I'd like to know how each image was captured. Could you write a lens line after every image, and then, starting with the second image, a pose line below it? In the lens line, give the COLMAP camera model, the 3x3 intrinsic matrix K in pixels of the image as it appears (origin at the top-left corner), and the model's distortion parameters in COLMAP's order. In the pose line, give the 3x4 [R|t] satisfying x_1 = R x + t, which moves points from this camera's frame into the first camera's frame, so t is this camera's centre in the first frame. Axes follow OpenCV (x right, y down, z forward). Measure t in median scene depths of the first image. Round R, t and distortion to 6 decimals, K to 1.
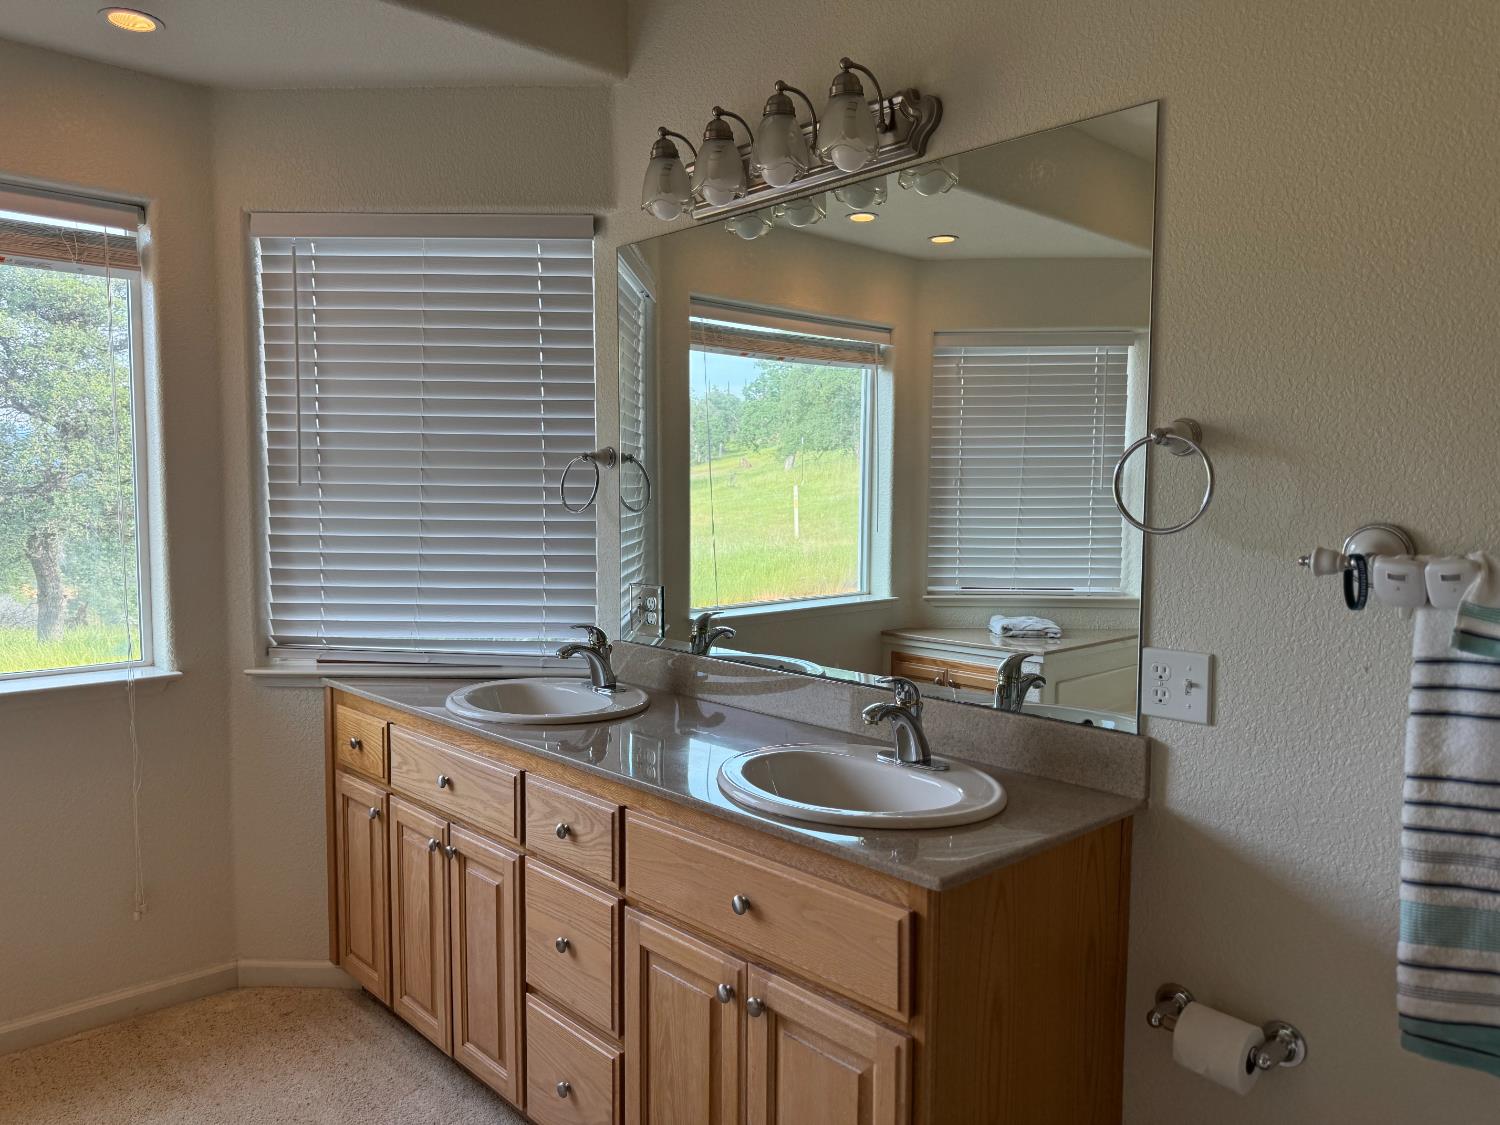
lens RADIAL K [[1063.8, 0, 723.8], [0, 1063.8, 557.1], [0, 0, 1]] dist [0.064961, -0.078872]
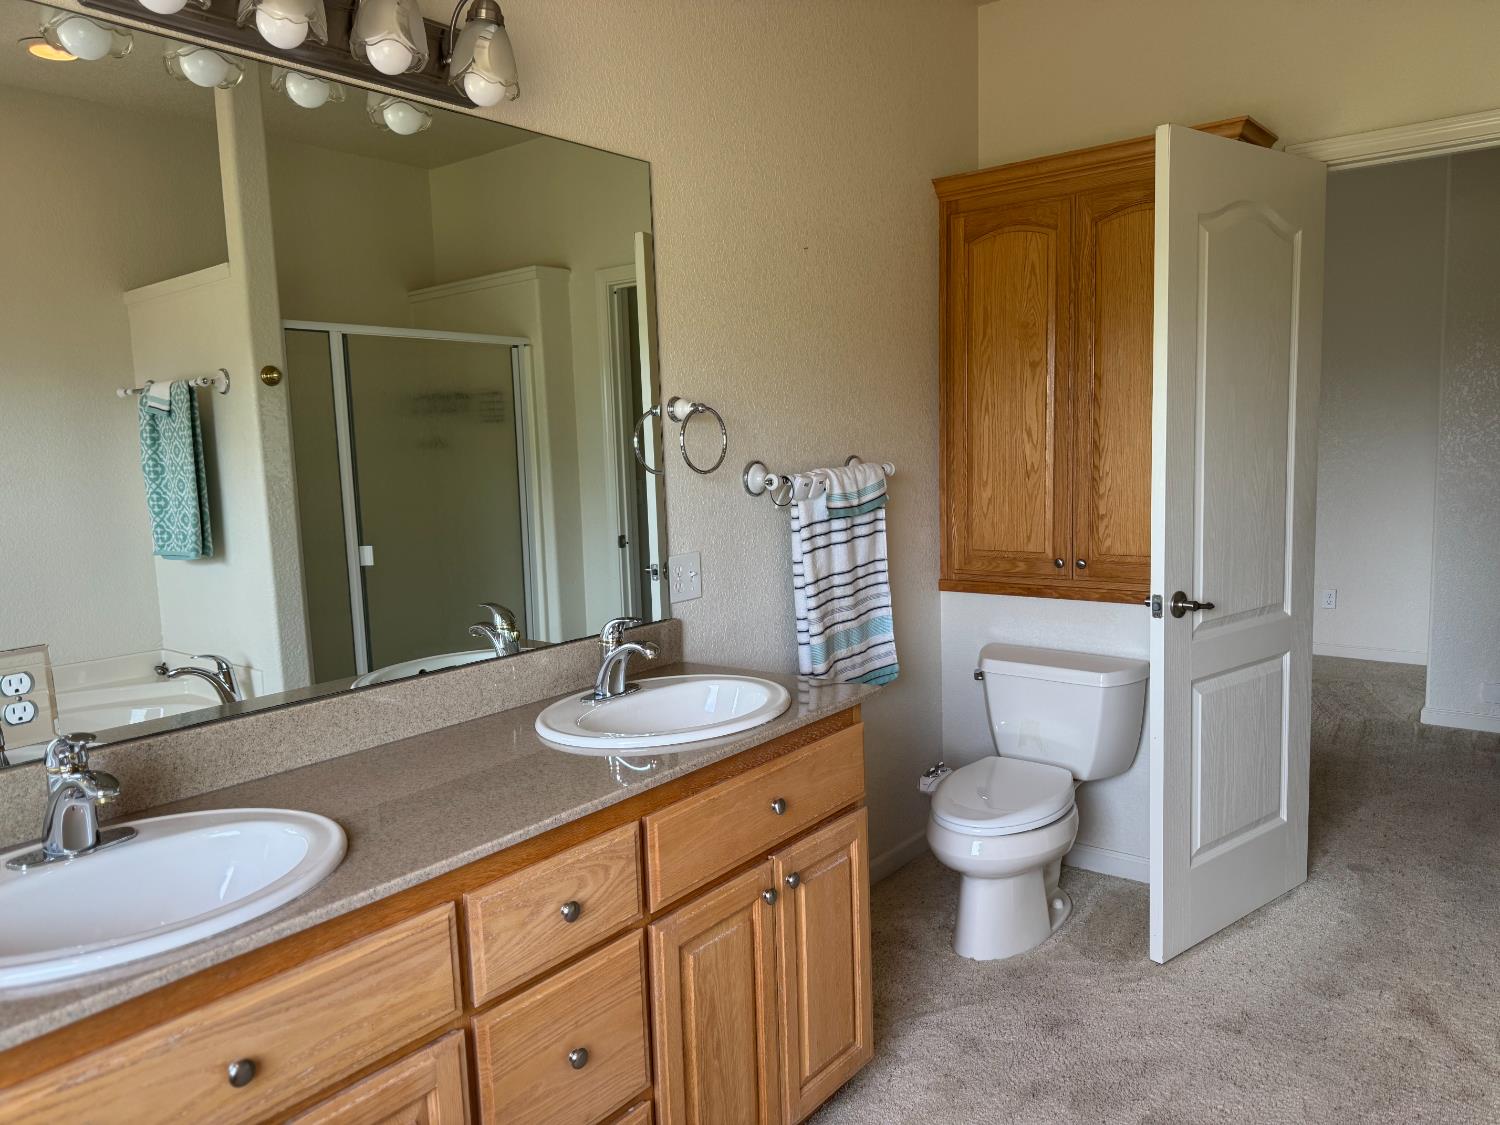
lens RADIAL K [[1052.7, 0, 752.8], [0, 1052.7, 564.8], [0, 0, 1]] dist [0.079522, -0.095241]
pose [[-0.152201, -0.116844, 0.981418, -0.626851], [0.099831, 0.986091, 0.132883, -0.050283], [-0.983295, 0.118201, -0.138420, 0.683364]]
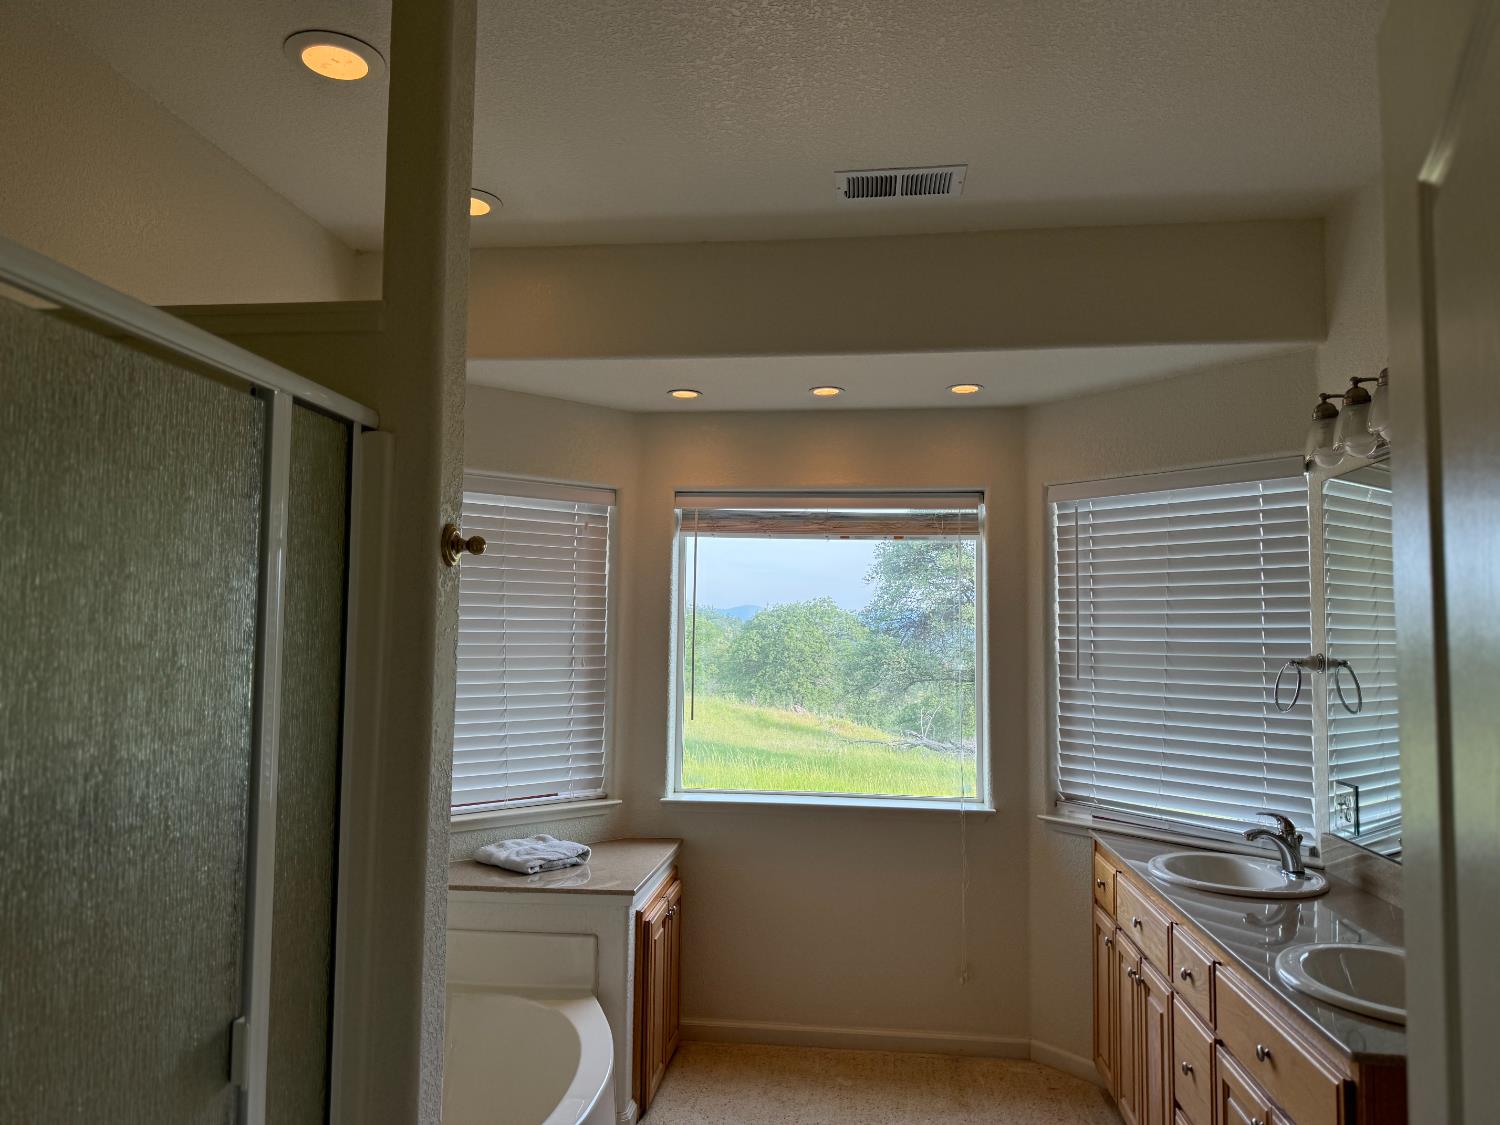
lens RADIAL K [[1029.0, 0, 746.4], [0, 1029.0, 522.1], [0, 0, 1]] dist [-0.001934, -0.001037]
pose [[0.659475, -0.080873, -0.747363, 0.324537], [-0.057629, 0.985831, -0.157530, -0.036016], [0.749514, 0.146957, 0.645470, -0.182127]]
